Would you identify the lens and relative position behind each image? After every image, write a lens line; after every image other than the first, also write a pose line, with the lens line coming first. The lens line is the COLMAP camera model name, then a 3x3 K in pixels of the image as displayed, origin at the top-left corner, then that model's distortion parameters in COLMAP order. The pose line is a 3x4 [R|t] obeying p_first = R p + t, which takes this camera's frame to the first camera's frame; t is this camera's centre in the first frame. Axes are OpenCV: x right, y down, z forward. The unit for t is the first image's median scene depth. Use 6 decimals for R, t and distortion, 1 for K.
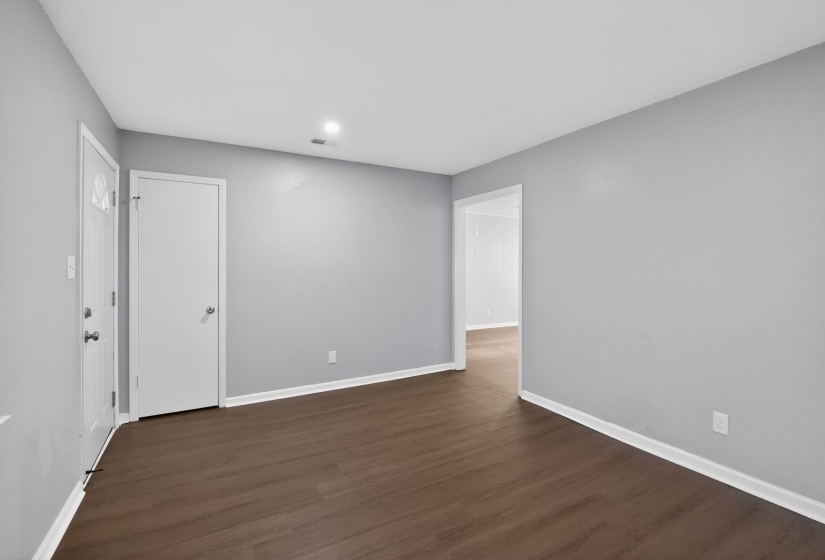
lens RADIAL K [[375.0, 0, 412.8], [0, 375.0, 268.1], [0, 0, 1]] dist [-0.016073, 0.002238]
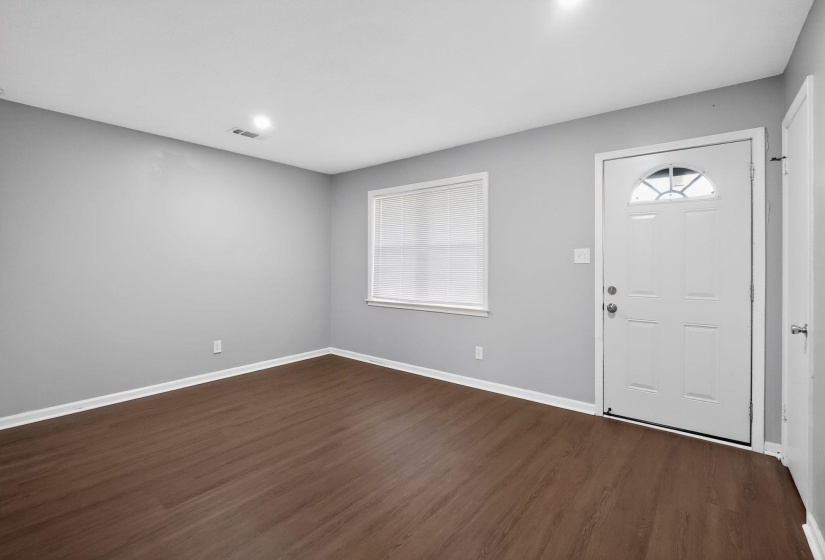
lens RADIAL K [[375.0, 0, 419.2], [0, 375.0, 270.1], [0, 0, 1]] dist [-0.016073, 0.002238]
pose [[-0.922188, 0.009304, -0.386629, 0.195795], [-0.000283, 0.999694, 0.024733, 0.012143], [0.386741, 0.022917, -0.921904, 1.409243]]
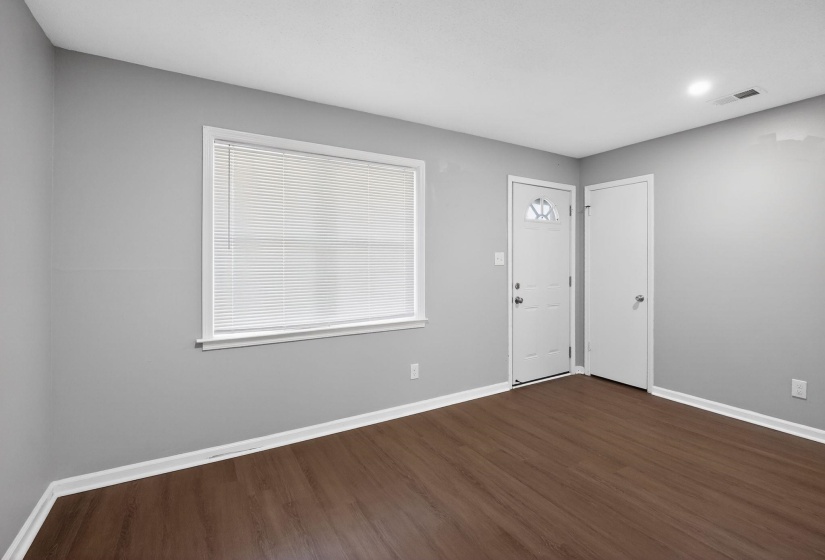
lens RADIAL K [[375.0, 0, 415.8], [0, 375.0, 264.0], [0, 0, 1]] dist [-0.016073, 0.002238]
pose [[0.027943, 0.005687, -0.999593, 0.573938], [-0.003312, 0.999979, 0.005596, 0.009795], [0.999604, 0.003154, 0.027961, 0.353825]]
